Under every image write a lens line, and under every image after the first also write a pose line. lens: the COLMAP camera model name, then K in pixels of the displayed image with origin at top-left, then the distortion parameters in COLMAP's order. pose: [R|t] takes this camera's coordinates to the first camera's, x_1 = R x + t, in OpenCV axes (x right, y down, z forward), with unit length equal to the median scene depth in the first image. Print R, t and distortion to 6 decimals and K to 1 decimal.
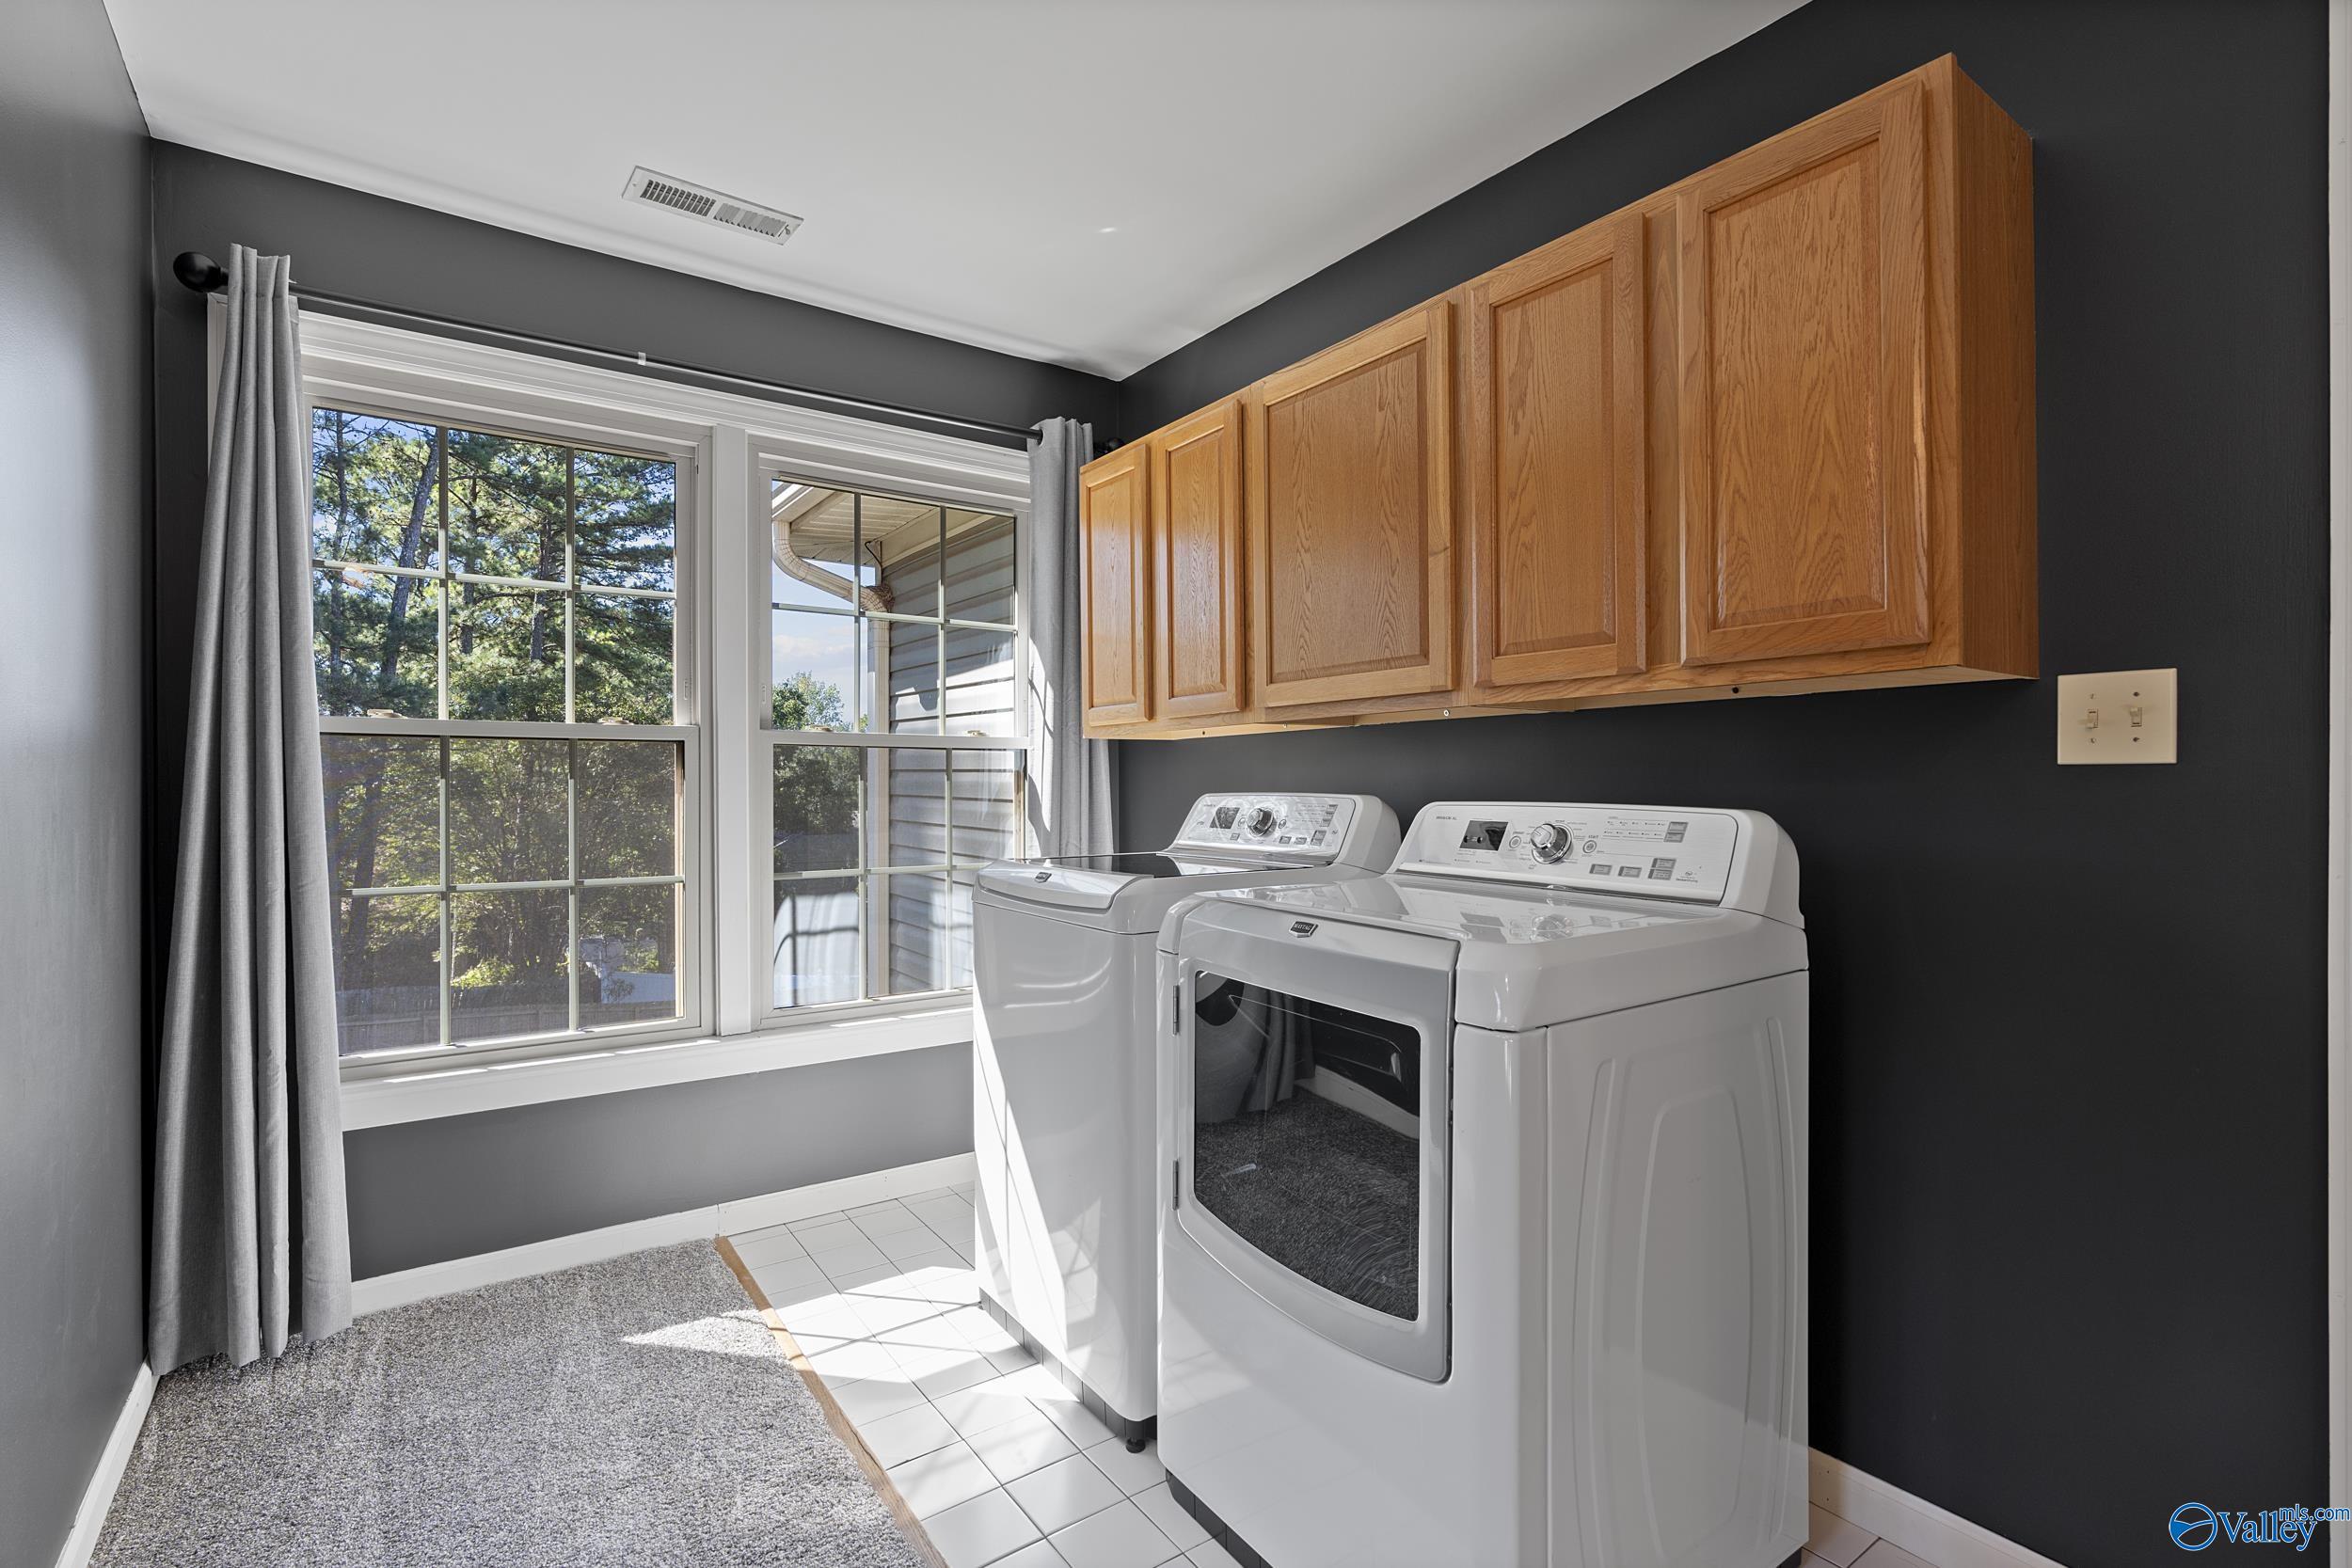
lens RADIAL K [[1081.5, 0, 1176.7], [0, 1081.5, 776.6], [0, 0, 1]] dist [-0.005027, 0.000466]
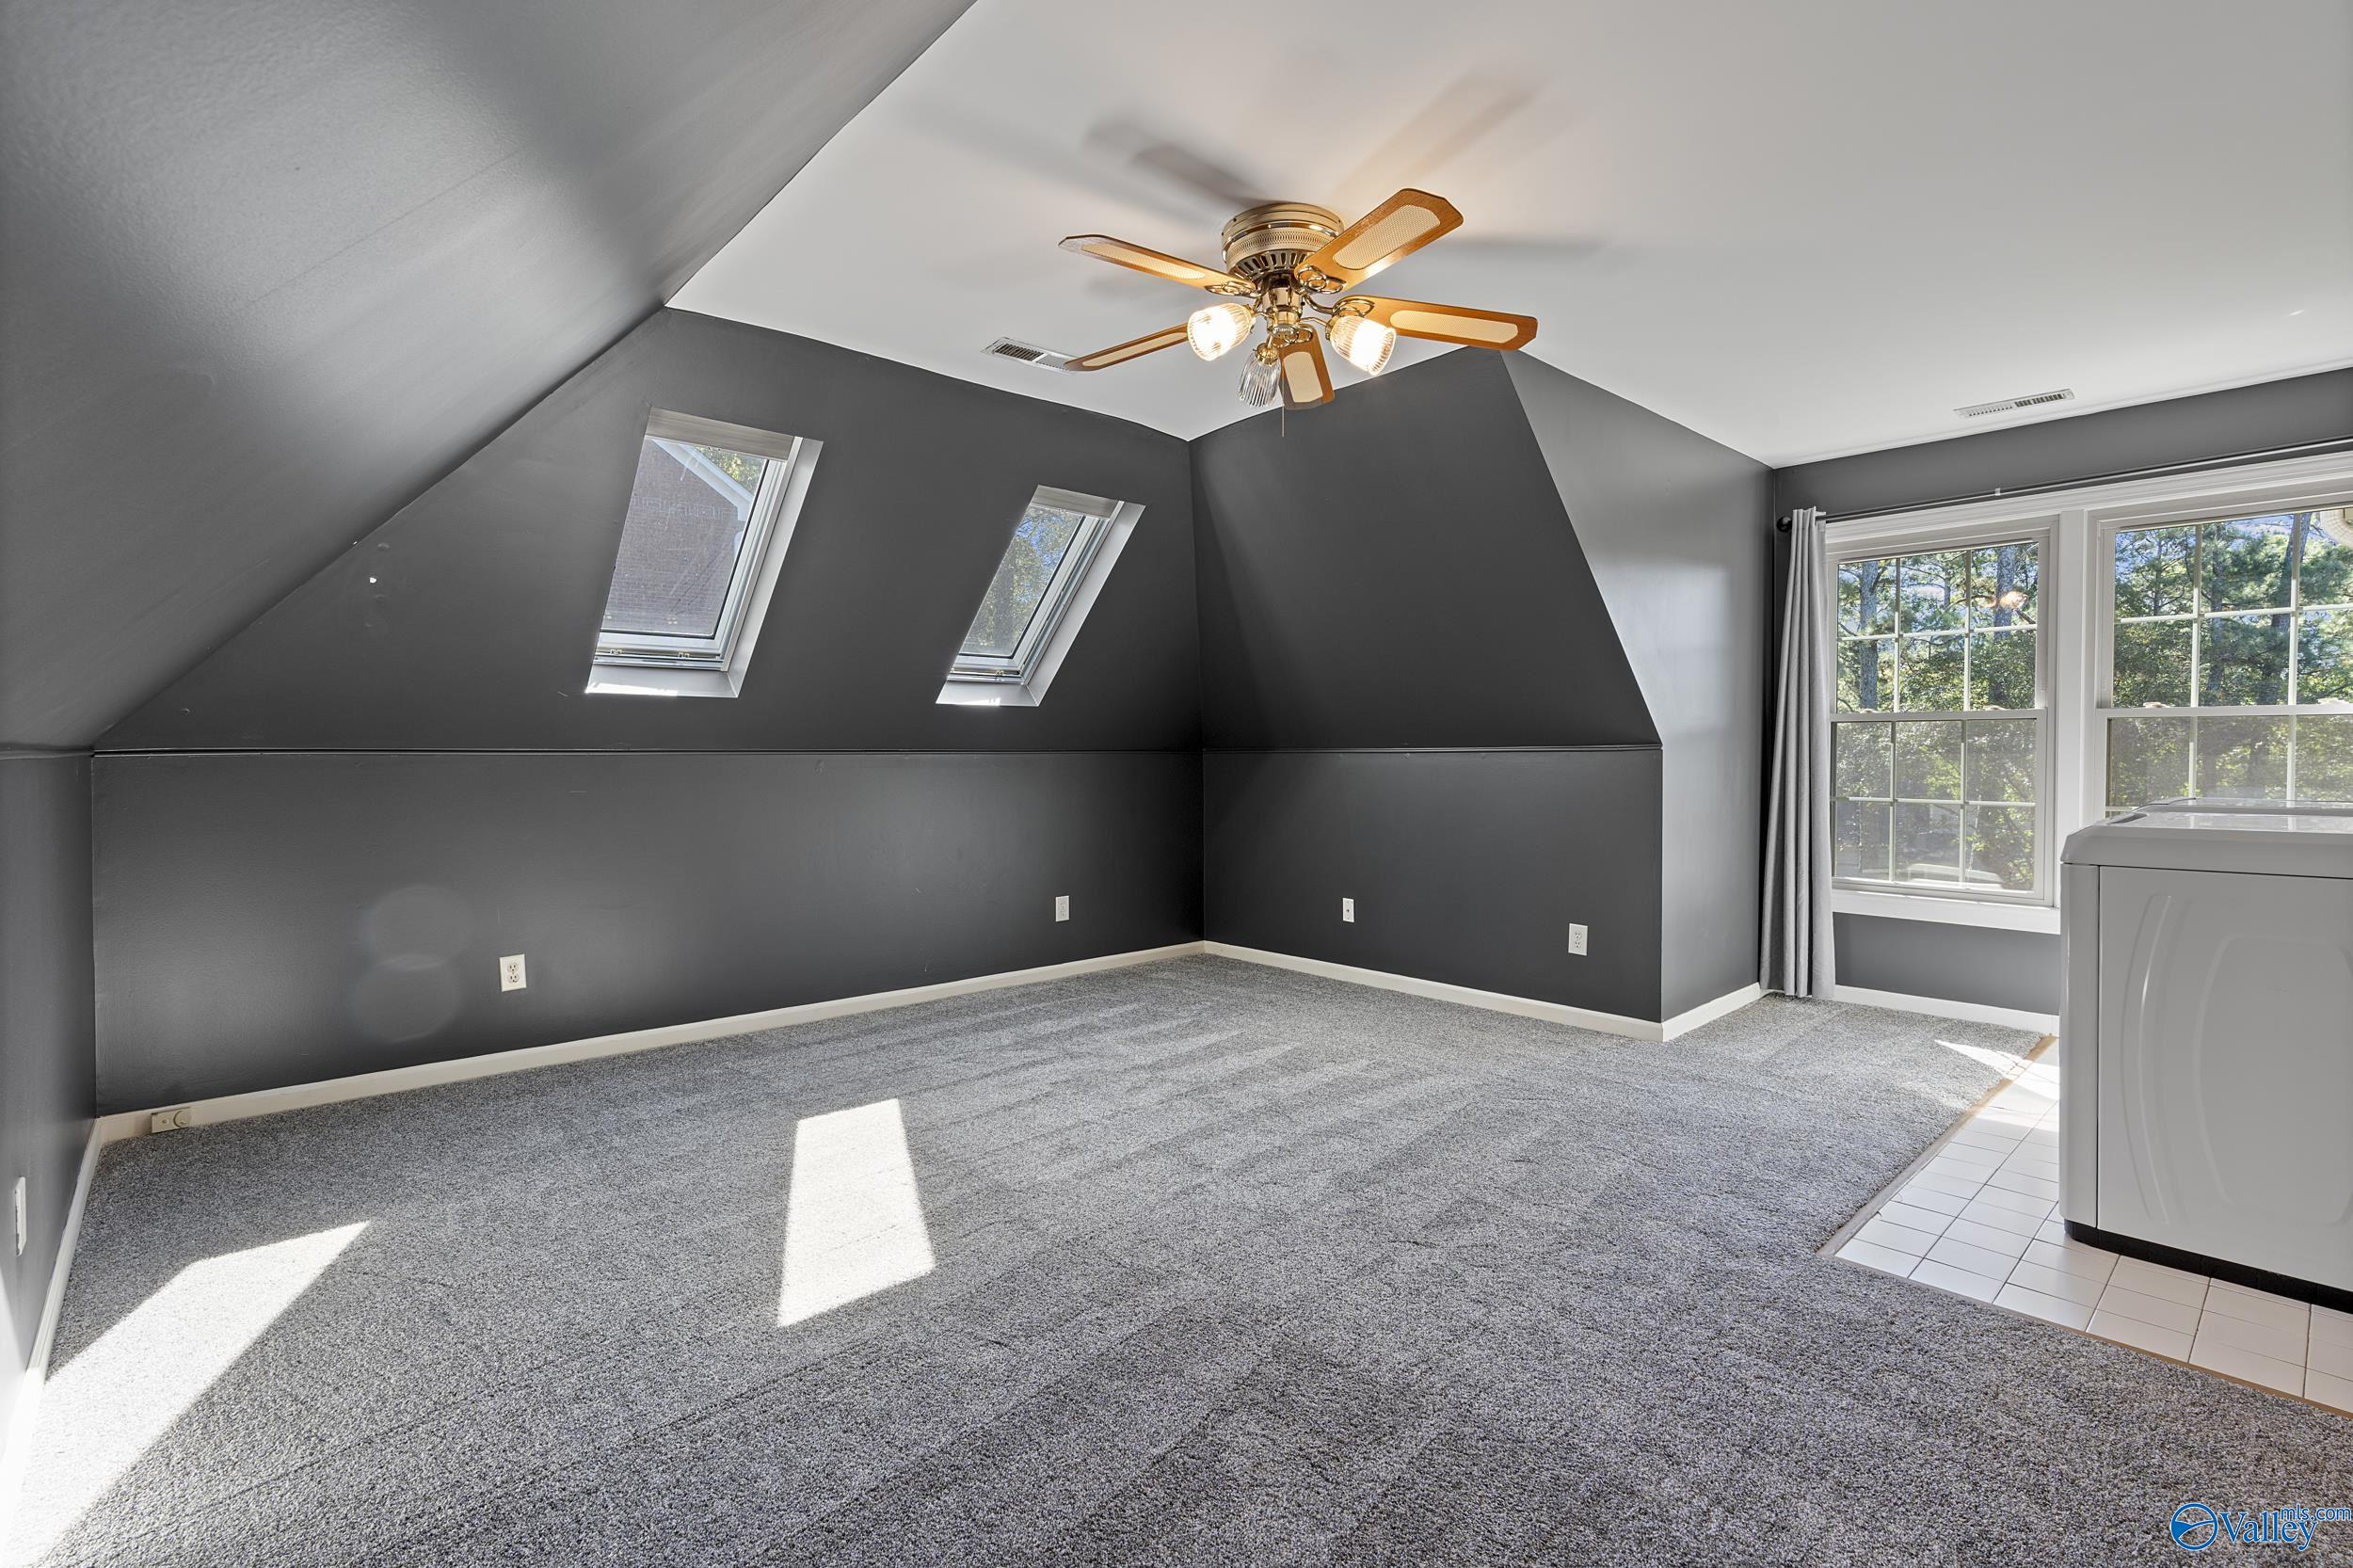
lens RADIAL K [[1082.1, 0, 1177.2], [0, 1082.1, 776.6], [0, 0, 1]] dist [-0.005027, 0.000466]
pose [[0.105509, 0.019057, -0.994236, 1.221341], [0.014038, 0.999688, 0.020651, -0.002501], [0.994319, -0.016136, 0.105208, -0.519335]]
